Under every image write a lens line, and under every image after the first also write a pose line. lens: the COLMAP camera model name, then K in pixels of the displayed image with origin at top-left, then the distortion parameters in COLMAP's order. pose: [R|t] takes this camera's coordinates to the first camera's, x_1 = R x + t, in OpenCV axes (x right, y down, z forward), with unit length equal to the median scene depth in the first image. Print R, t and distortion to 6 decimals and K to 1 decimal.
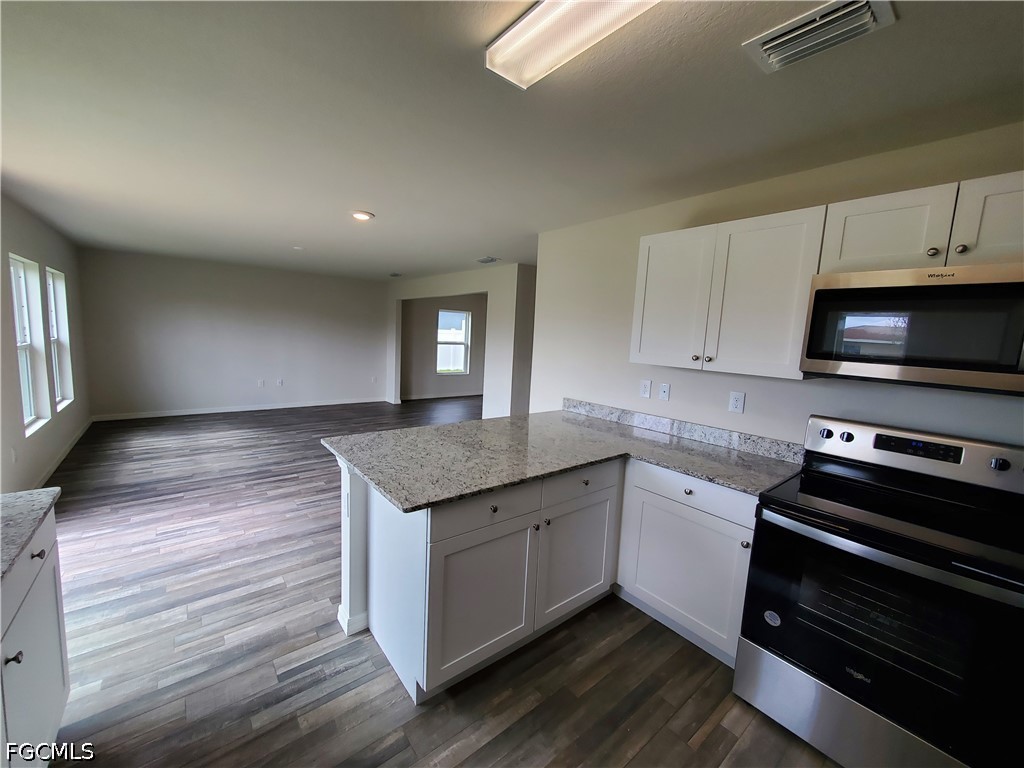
lens RADIAL K [[405.6, 0, 495.4], [0, 405.6, 382.9], [0, 0, 1]] dist [-0.000226, 0.000366]
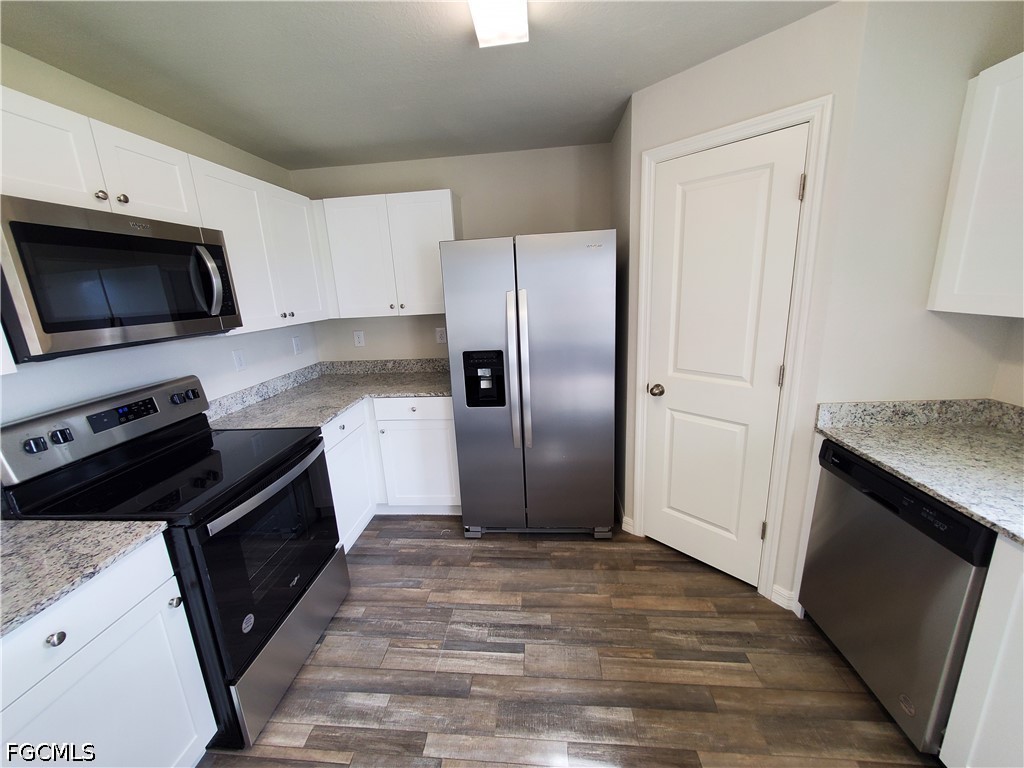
lens RADIAL K [[405.6, 0, 496.2], [0, 405.6, 392.2], [0, 0, 1]] dist [-0.000226, 0.000366]
pose [[-0.723676, -0.196056, 0.661706, -0.151548], [0.090469, 0.923577, 0.372588, -0.132931], [-0.684184, 0.329497, -0.650634, 0.866861]]
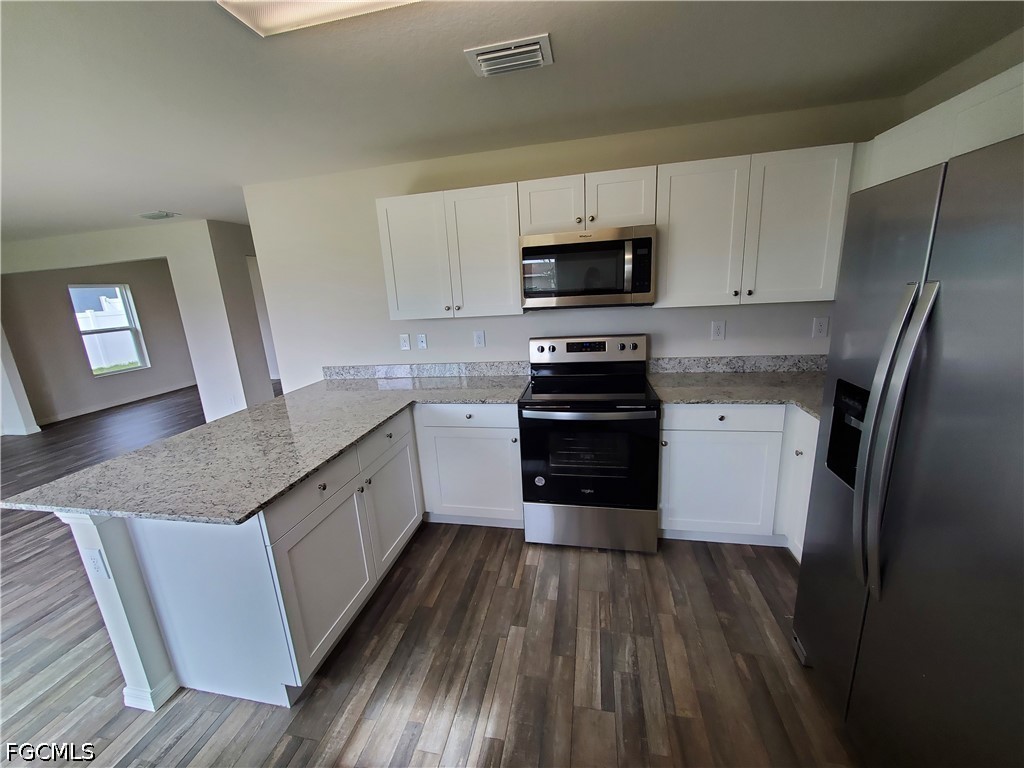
lens RADIAL K [[405.6, 0, 497.8], [0, 405.6, 383.6], [0, 0, 1]] dist [-0.000226, 0.000366]
pose [[0.770319, -0.241407, 0.590196, -0.171531], [0.176498, 0.970126, 0.166446, -0.022354], [-0.612746, -0.024048, 0.789914, -0.038934]]
